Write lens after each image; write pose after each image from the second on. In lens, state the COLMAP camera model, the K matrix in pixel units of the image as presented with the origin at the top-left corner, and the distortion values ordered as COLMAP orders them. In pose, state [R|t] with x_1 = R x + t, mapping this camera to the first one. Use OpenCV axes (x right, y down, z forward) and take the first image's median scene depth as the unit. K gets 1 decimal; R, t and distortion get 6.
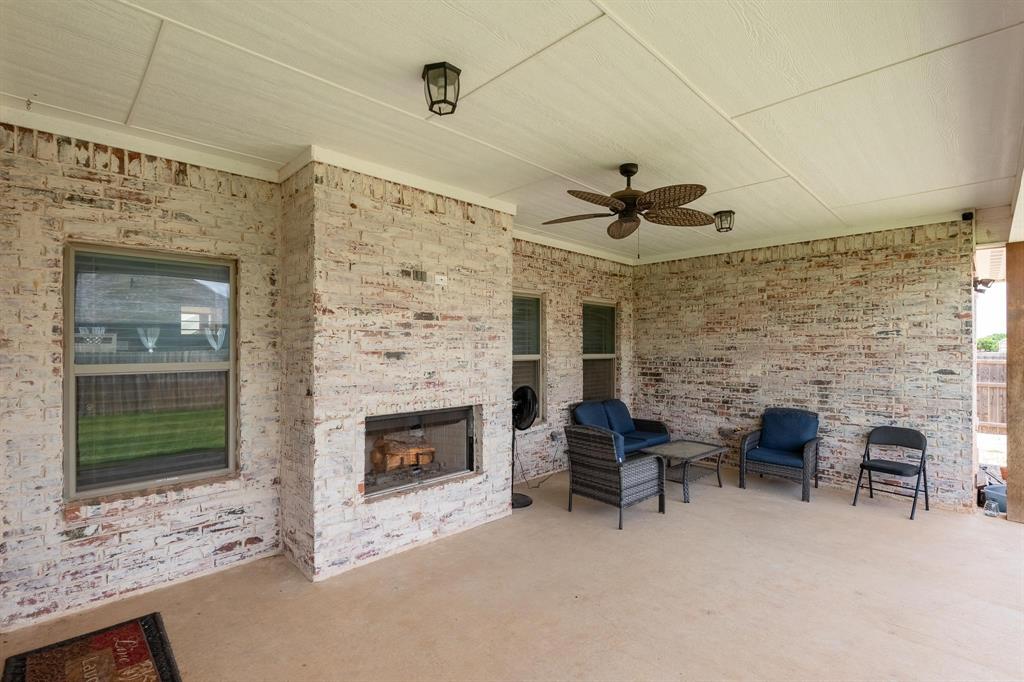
lens RADIAL K [[457.0, 0, 512.0], [0, 457.0, 341.0], [0, 0, 1]] dist [-0.004359, -0.000255]
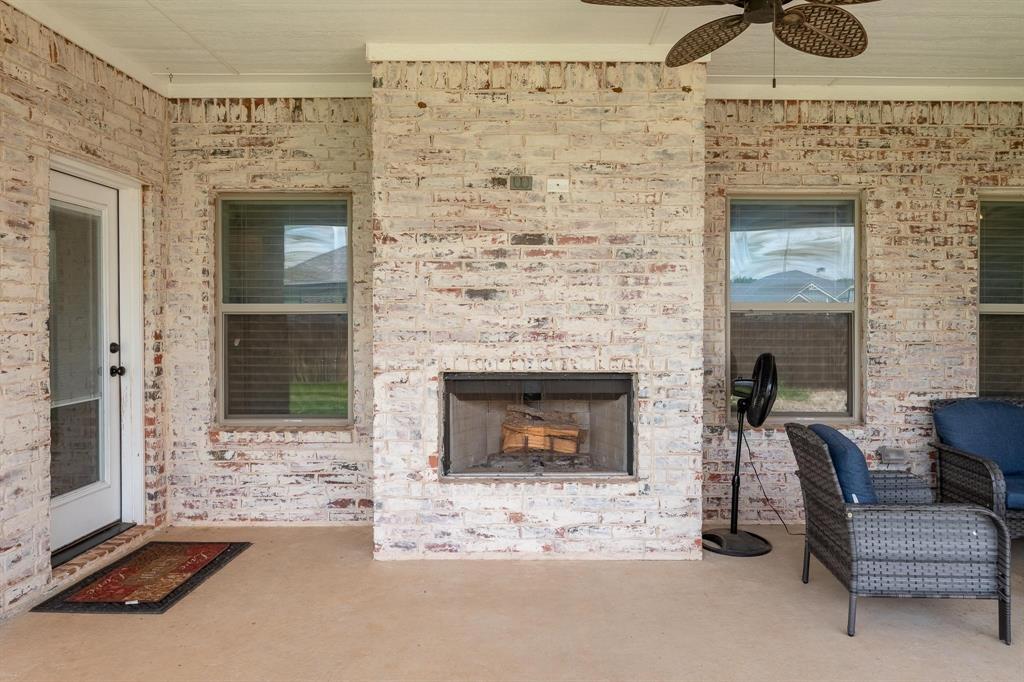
lens RADIAL K [[654.4, 0, 513.1], [0, 654.4, 311.7], [0, 0, 1]] dist [-0.002236, -0.000682]
pose [[0.733574, -0.000710, -0.679610, 0.529963], [0.009241, 0.999917, 0.008930, 0.053652], [0.679547, -0.012831, 0.733520, 0.262199]]
